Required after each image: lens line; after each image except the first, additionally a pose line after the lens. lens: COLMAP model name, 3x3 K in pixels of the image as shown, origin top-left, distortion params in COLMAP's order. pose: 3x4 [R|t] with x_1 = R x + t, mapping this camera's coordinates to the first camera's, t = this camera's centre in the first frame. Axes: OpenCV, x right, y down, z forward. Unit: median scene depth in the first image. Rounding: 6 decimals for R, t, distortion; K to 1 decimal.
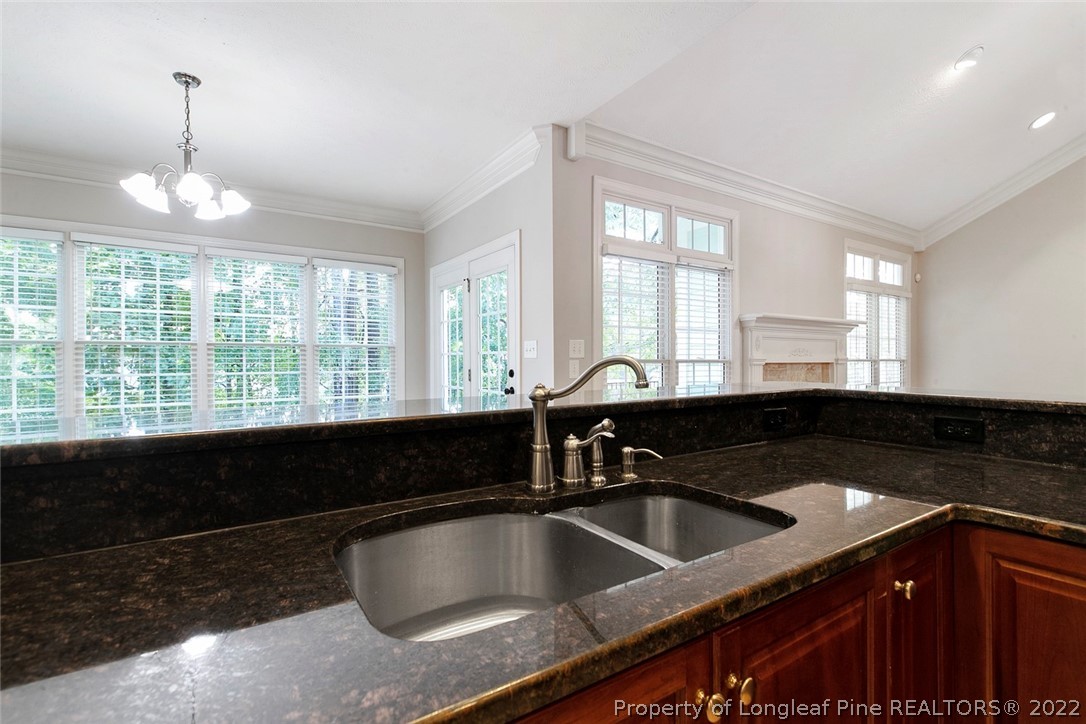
lens RADIAL K [[498.5, 0, 537.6], [0, 498.5, 362.3], [0, 0, 1]] dist [0.002723, 0.000409]
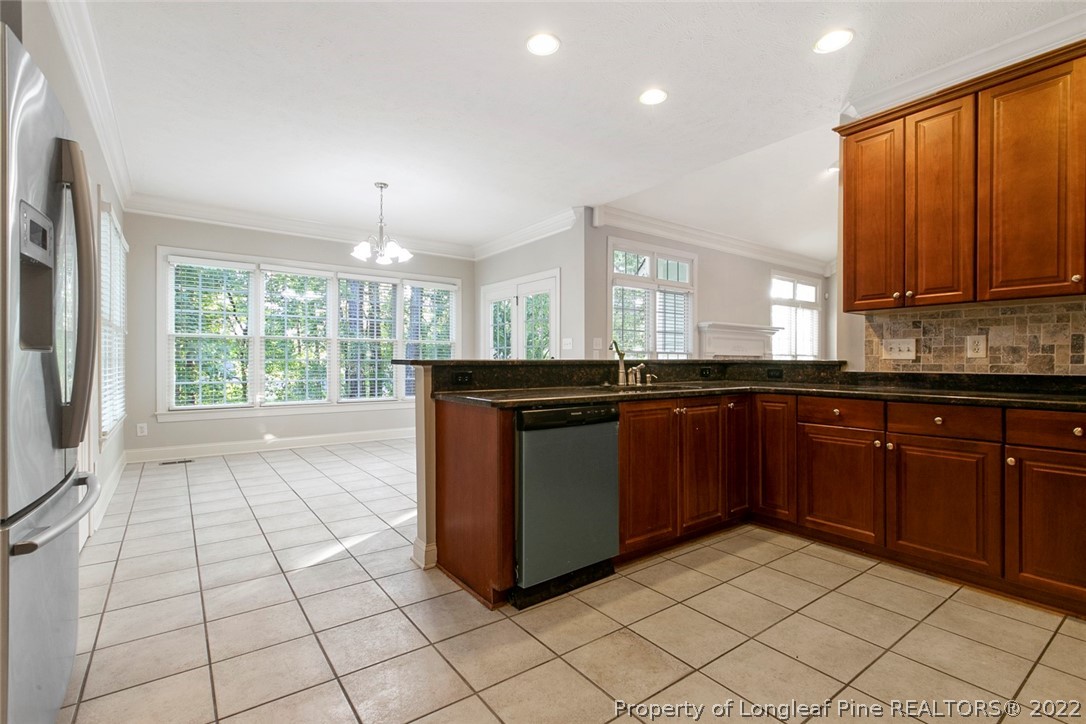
lens RADIAL K [[498.5, 0, 542.7], [0, 498.5, 361.2], [0, 0, 1]] dist [0.002723, 0.000409]
pose [[0.997859, 0.004530, 0.065241, -0.195487], [-0.004197, 0.999977, -0.005247, 0.037439], [-0.065263, 0.004962, 0.997856, -0.576464]]
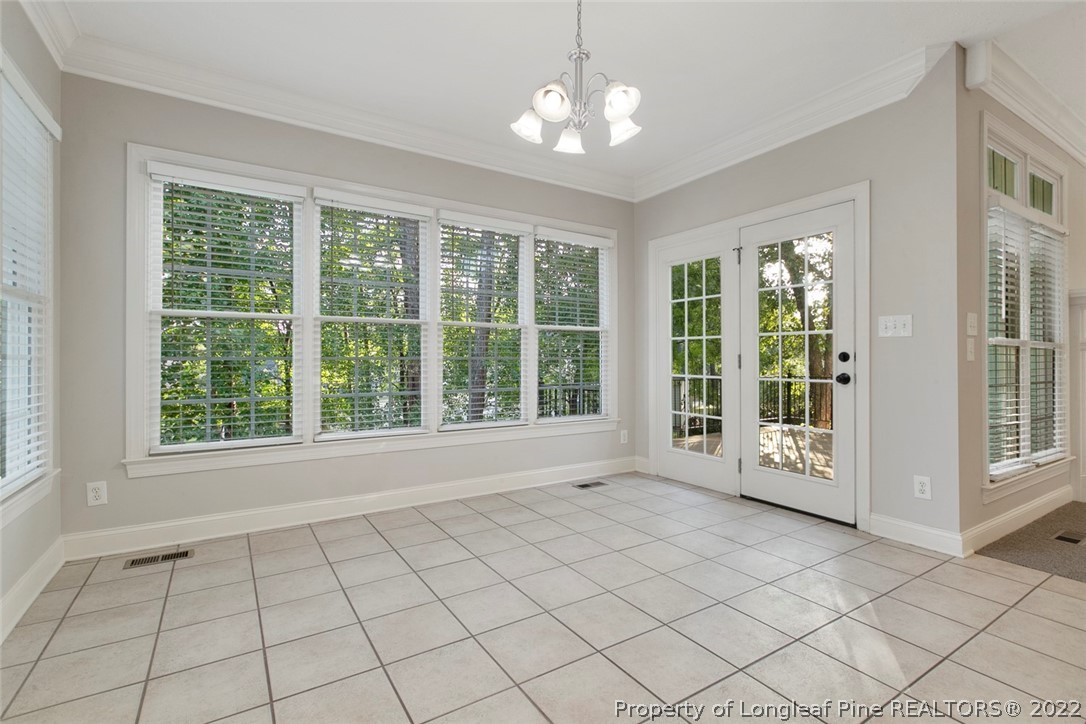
lens RADIAL K [[498.5, 0, 542.8], [0, 498.5, 355.6], [0, 0, 1]] dist [0.002723, 0.000409]
pose [[0.999890, 0.003179, -0.014518, -0.566574], [-0.003249, 0.999983, -0.004770, 0.027069], [0.014503, 0.004817, 0.999883, 0.179325]]
